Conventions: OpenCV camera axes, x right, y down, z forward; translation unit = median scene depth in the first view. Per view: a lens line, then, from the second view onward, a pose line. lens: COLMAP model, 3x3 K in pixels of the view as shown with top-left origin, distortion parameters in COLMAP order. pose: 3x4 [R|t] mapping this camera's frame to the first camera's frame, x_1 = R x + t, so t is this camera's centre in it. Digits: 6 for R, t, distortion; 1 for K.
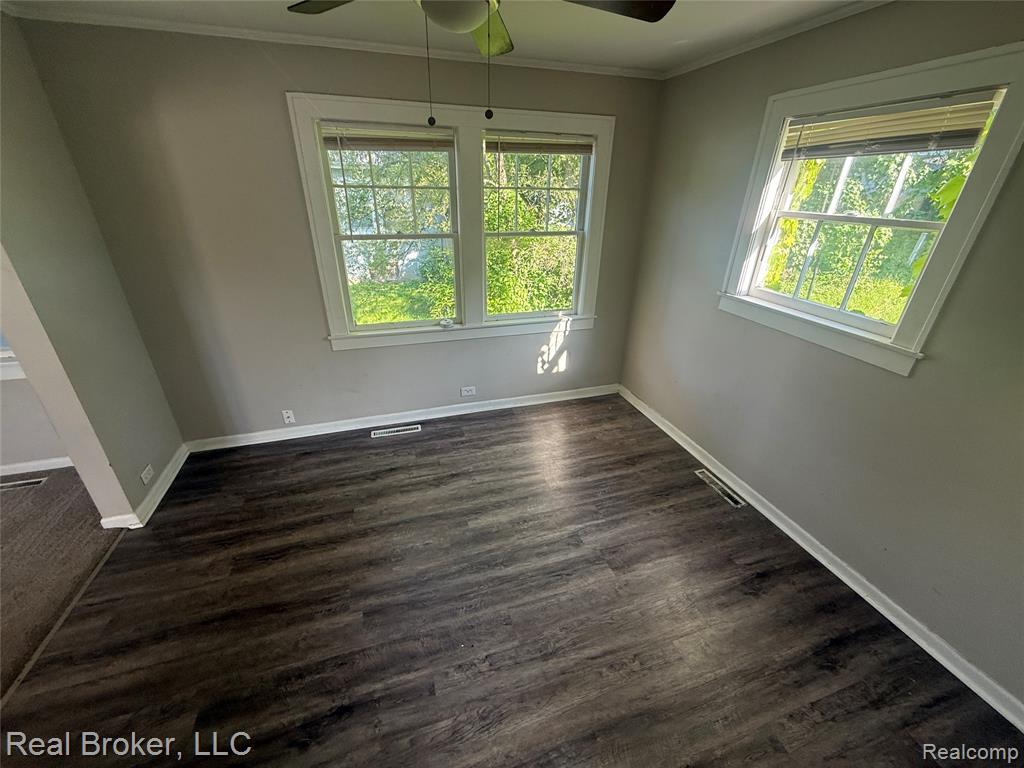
lens RADIAL K [[409.4, 0, 511.0], [0, 409.4, 382.1], [0, 0, 1]] dist [-0.004064, 0.001028]
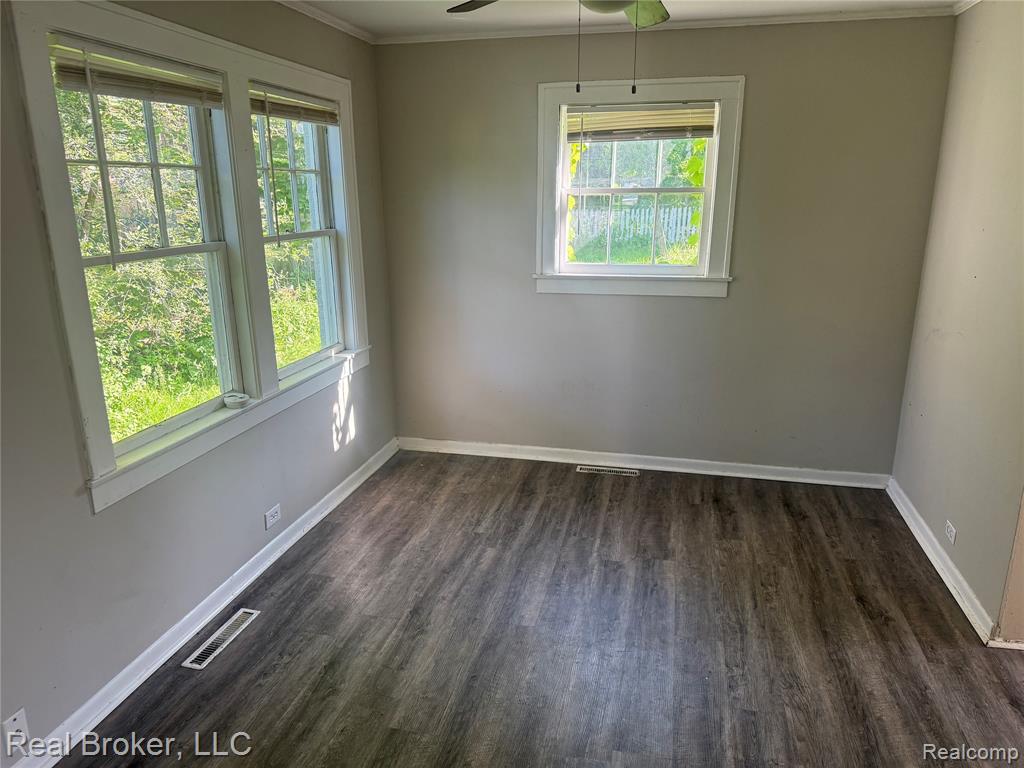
lens RADIAL K [[717.9, 0, 507.6], [0, 717.9, 381.5], [0, 0, 1]] dist [0.049293, -0.060371]
pose [[0.509410, -0.239550, 0.826509, -0.918468], [0.384334, 0.922689, 0.030546, -0.068800], [-0.769928, 0.302095, 0.562094, 0.204755]]
